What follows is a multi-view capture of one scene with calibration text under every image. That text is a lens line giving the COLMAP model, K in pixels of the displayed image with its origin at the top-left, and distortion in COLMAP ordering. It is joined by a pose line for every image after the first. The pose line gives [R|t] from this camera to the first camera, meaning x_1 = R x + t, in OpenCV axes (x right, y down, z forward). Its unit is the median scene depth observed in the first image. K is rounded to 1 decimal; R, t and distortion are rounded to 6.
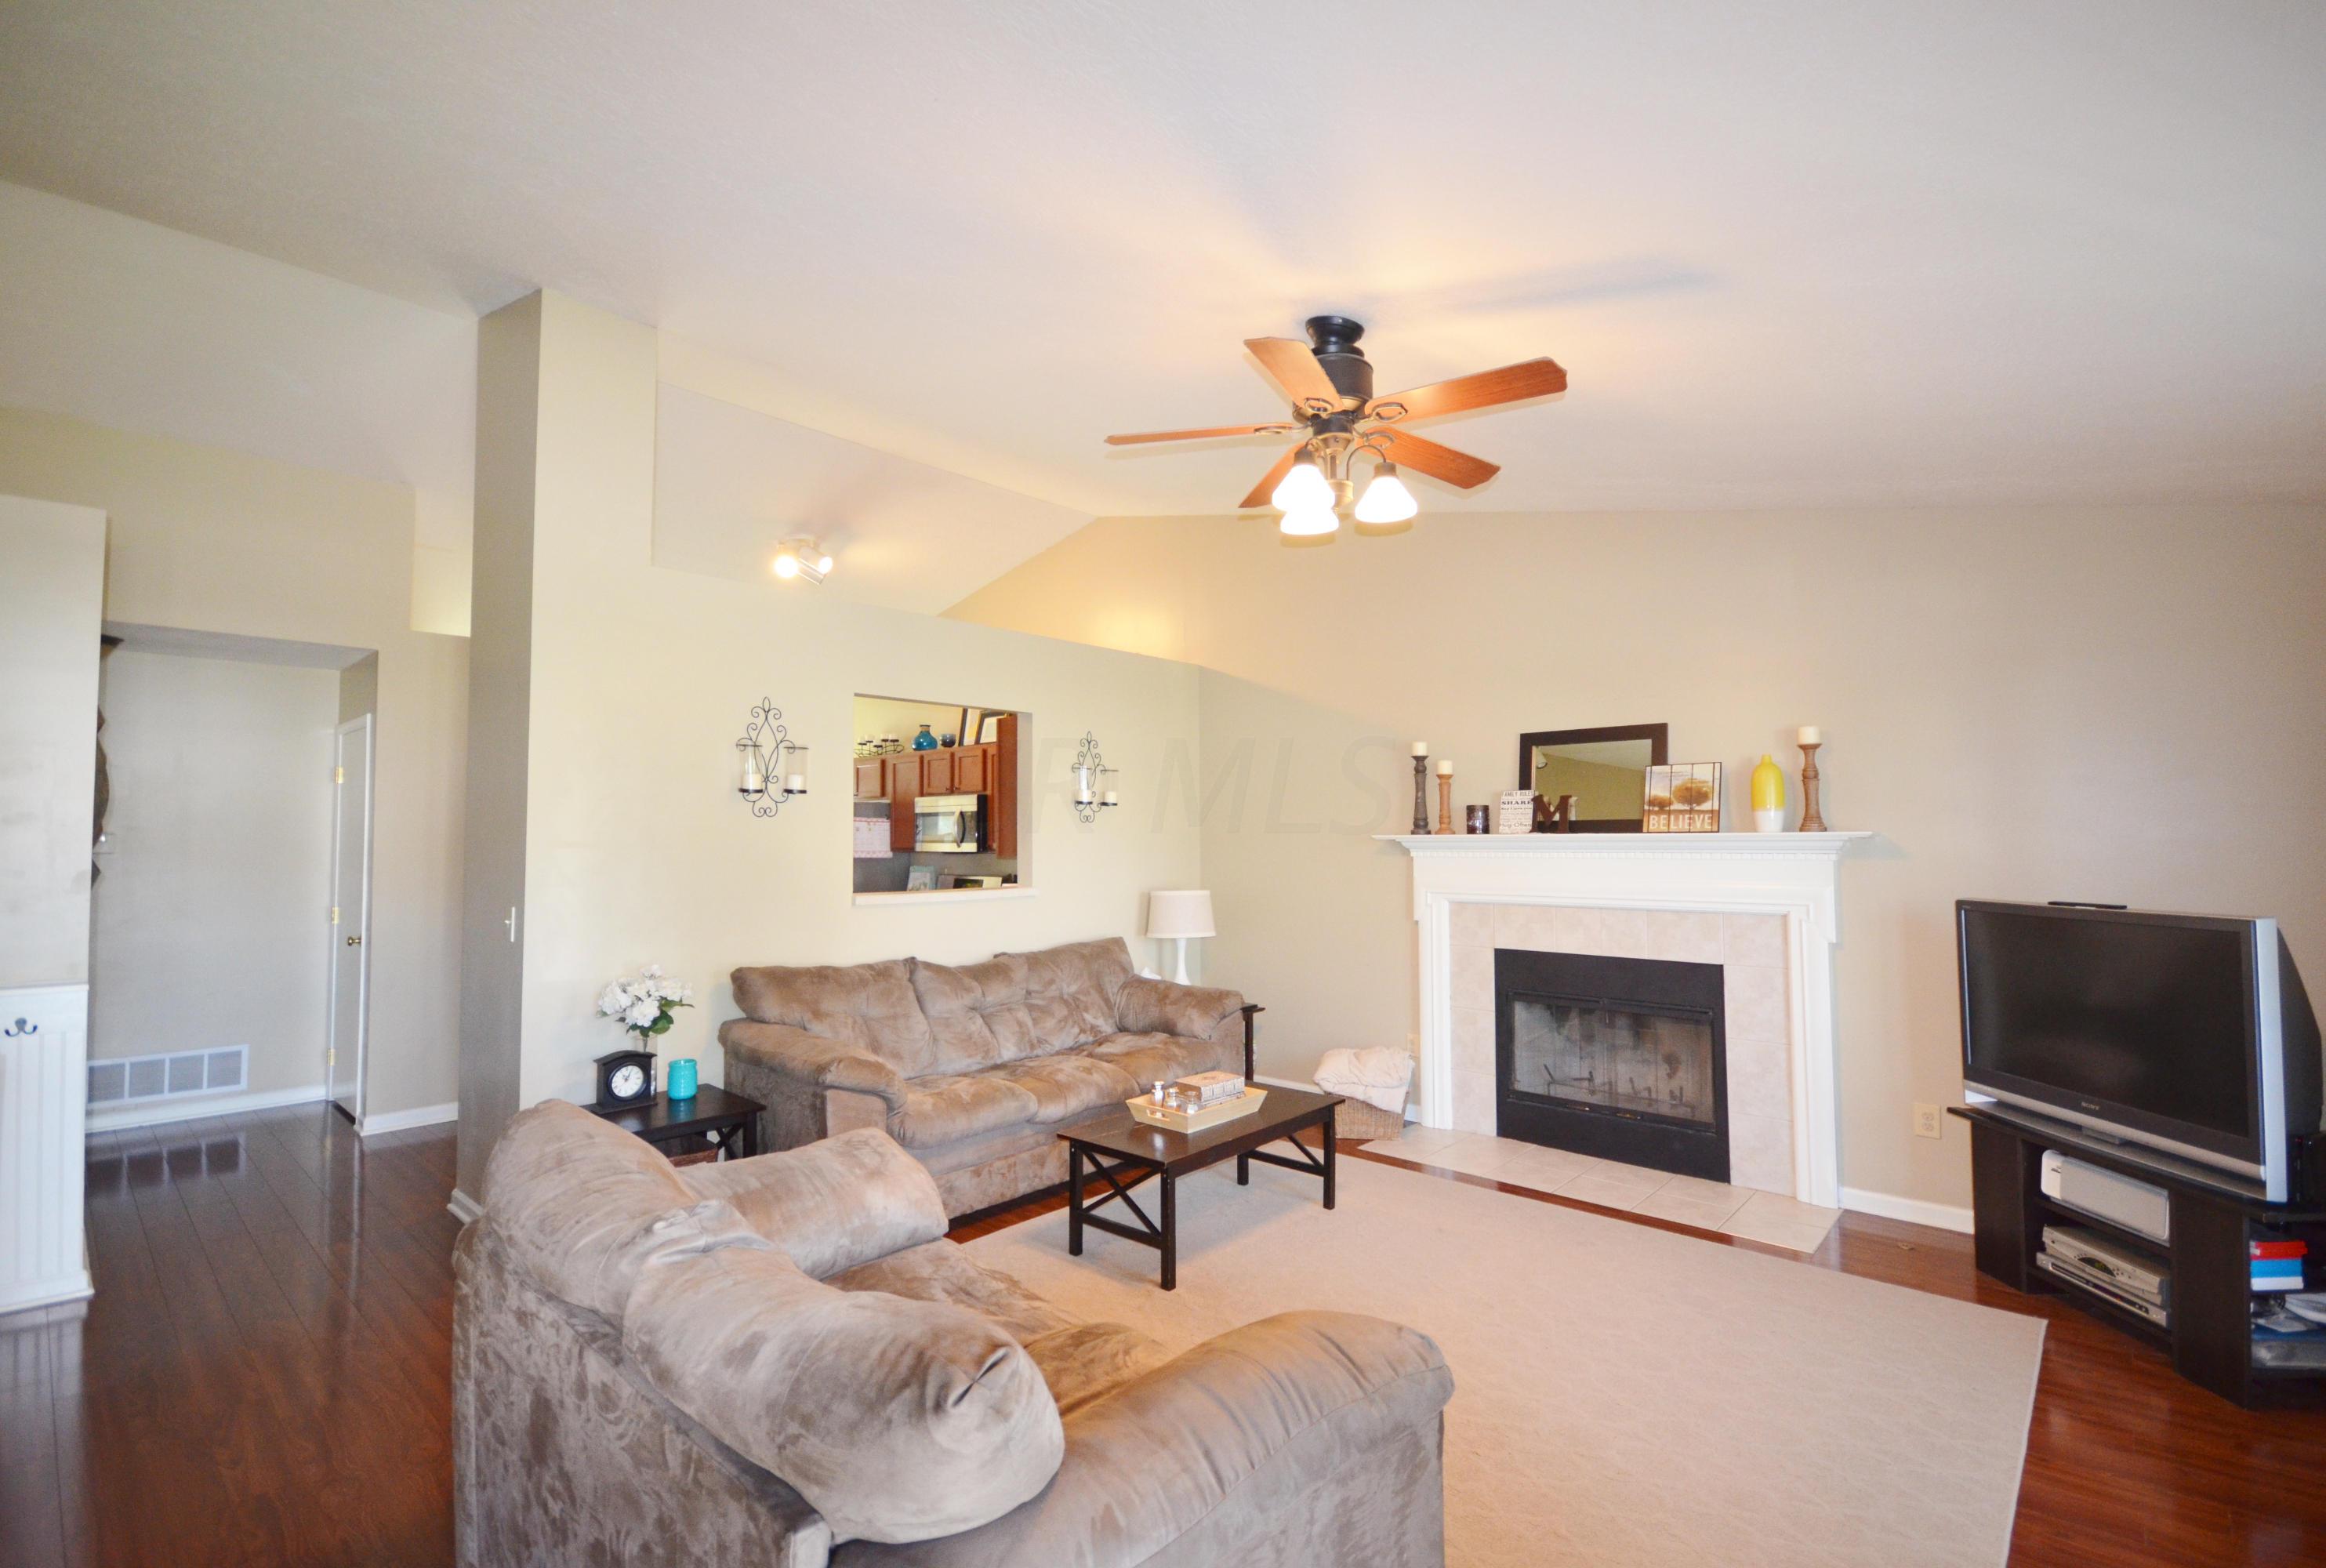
lens RADIAL K [[1073.4, 0, 1172.2], [0, 1073.4, 780.8], [0, 0, 1]] dist [-0.000933, -0.000425]
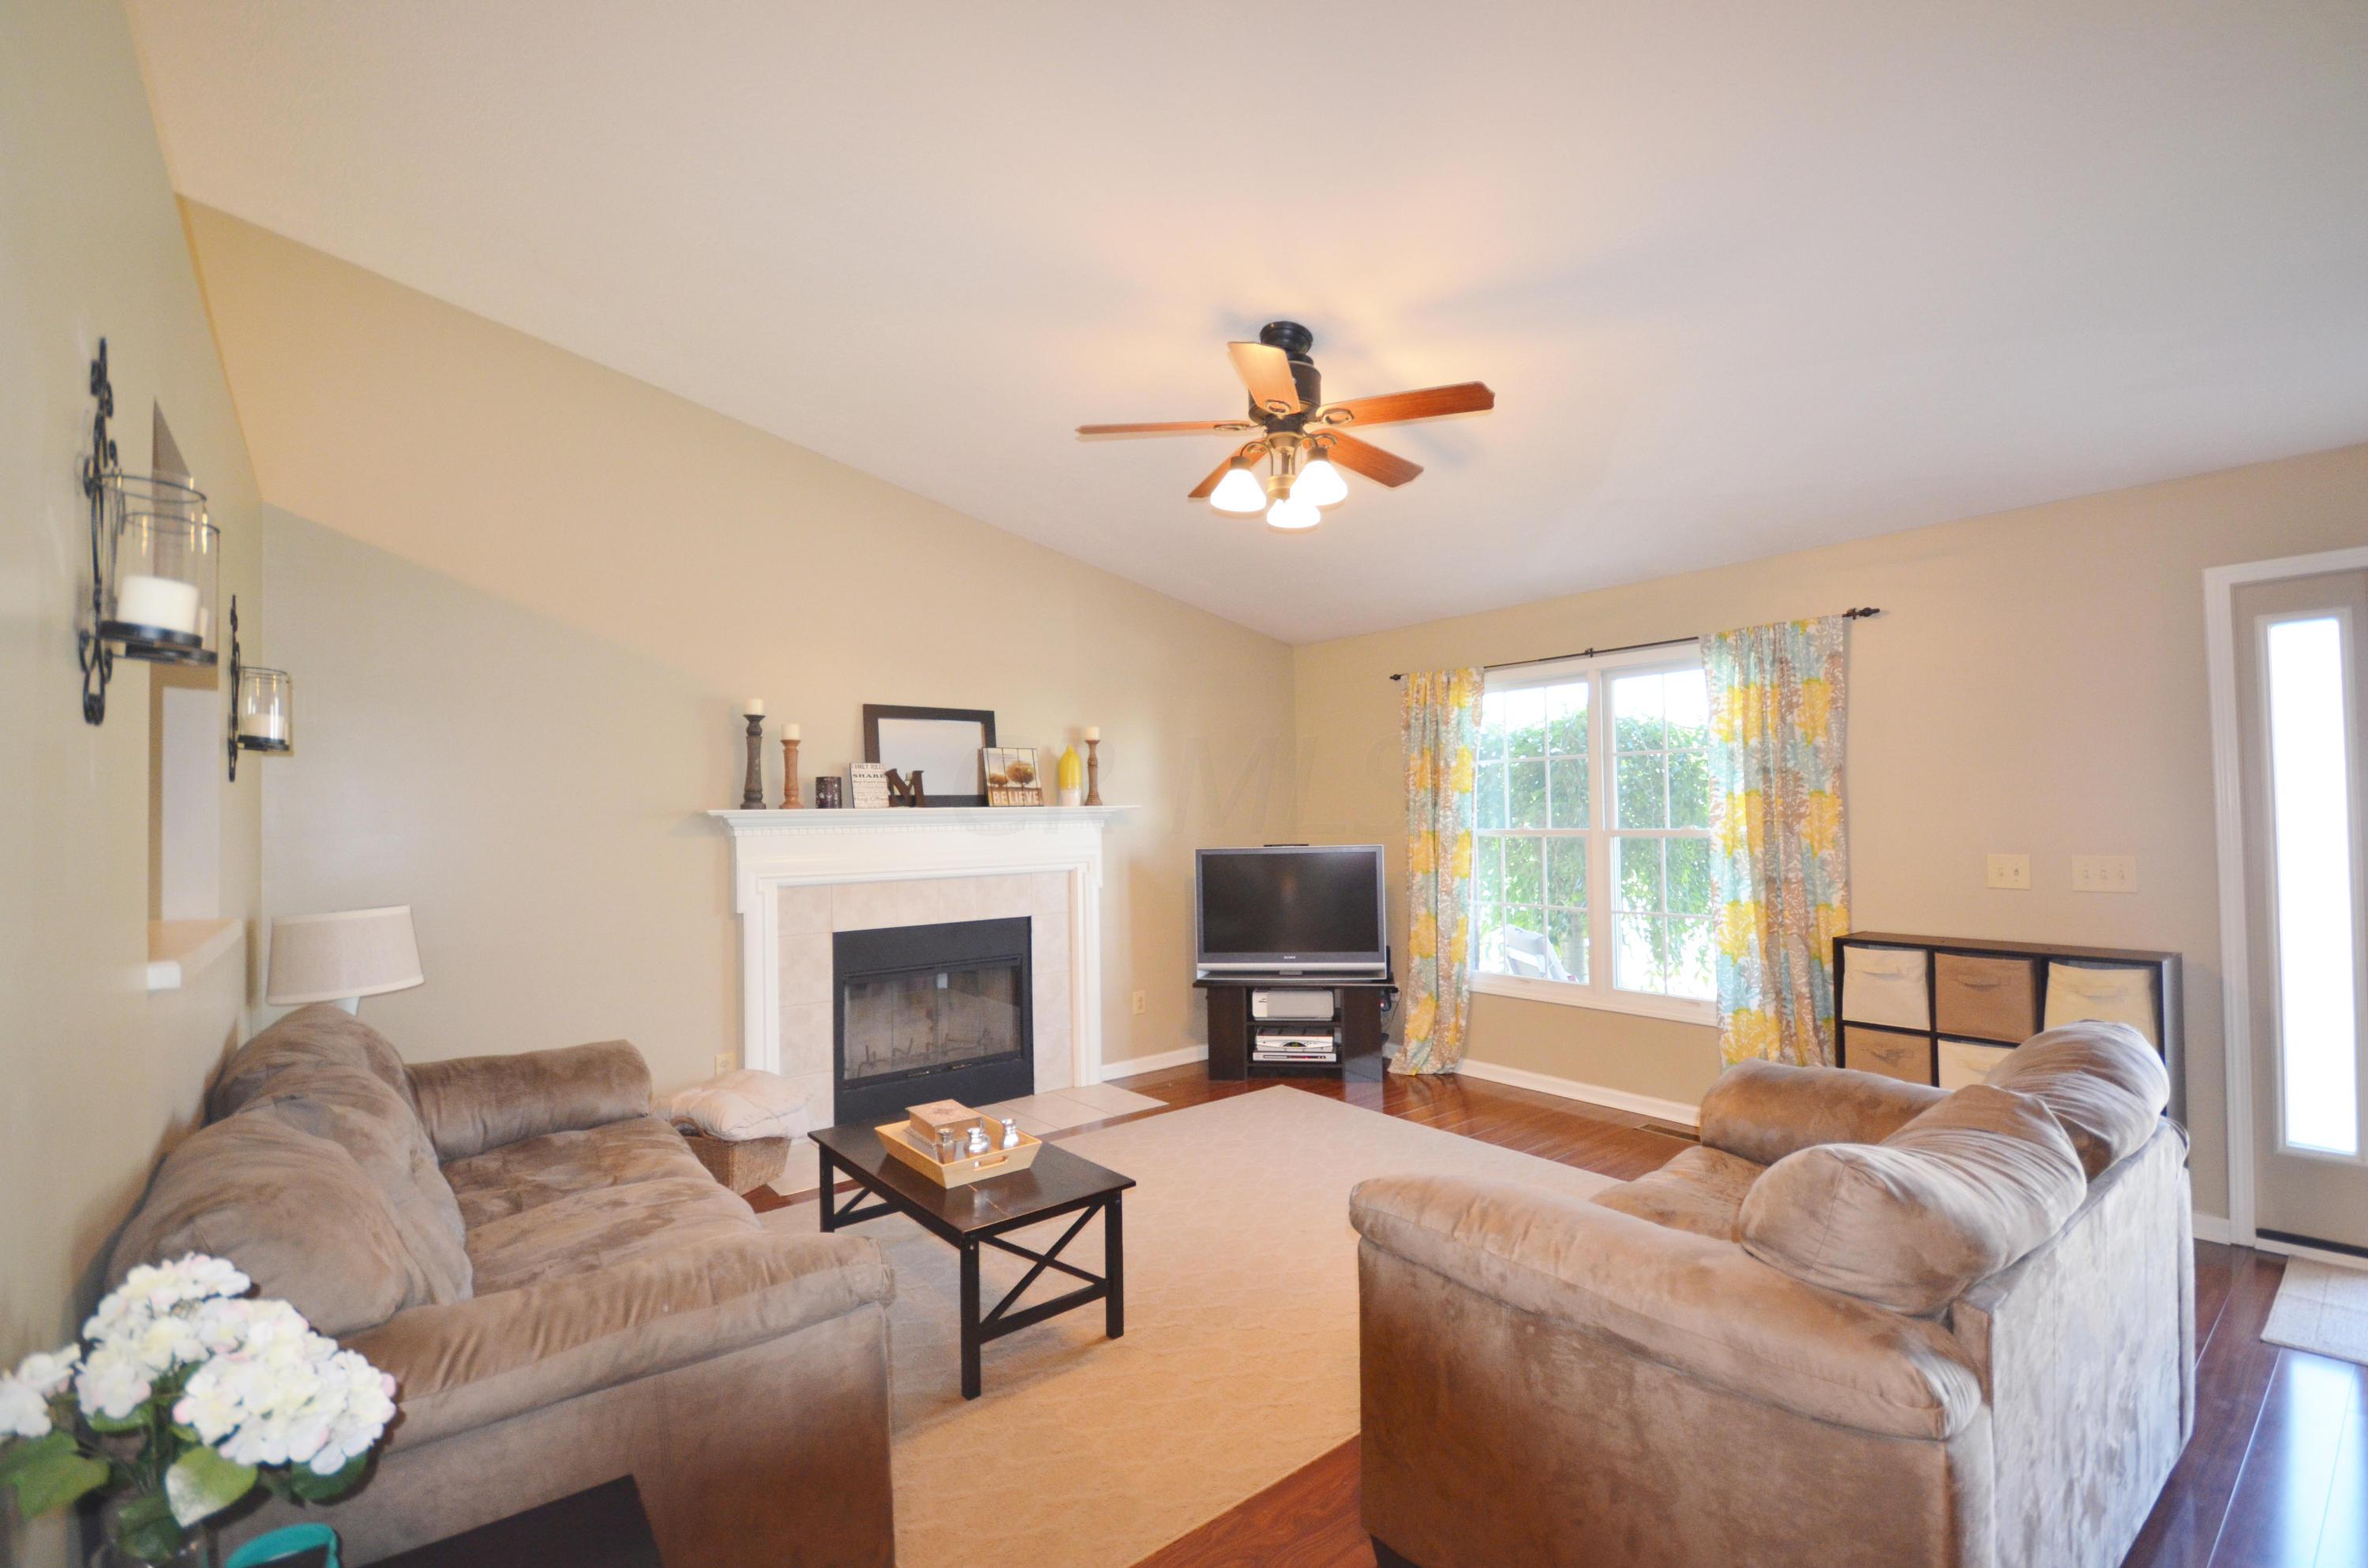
lens RADIAL K [[1073.4, 0, 1180.7], [0, 1073.4, 796.3], [0, 0, 1]] dist [0.003234, -0.004563]
pose [[0.124389, 0.021601, 0.991998, -0.641172], [-0.036136, 0.999198, -0.017227, 0.048904], [-0.991575, -0.033704, 0.125070, 0.655208]]
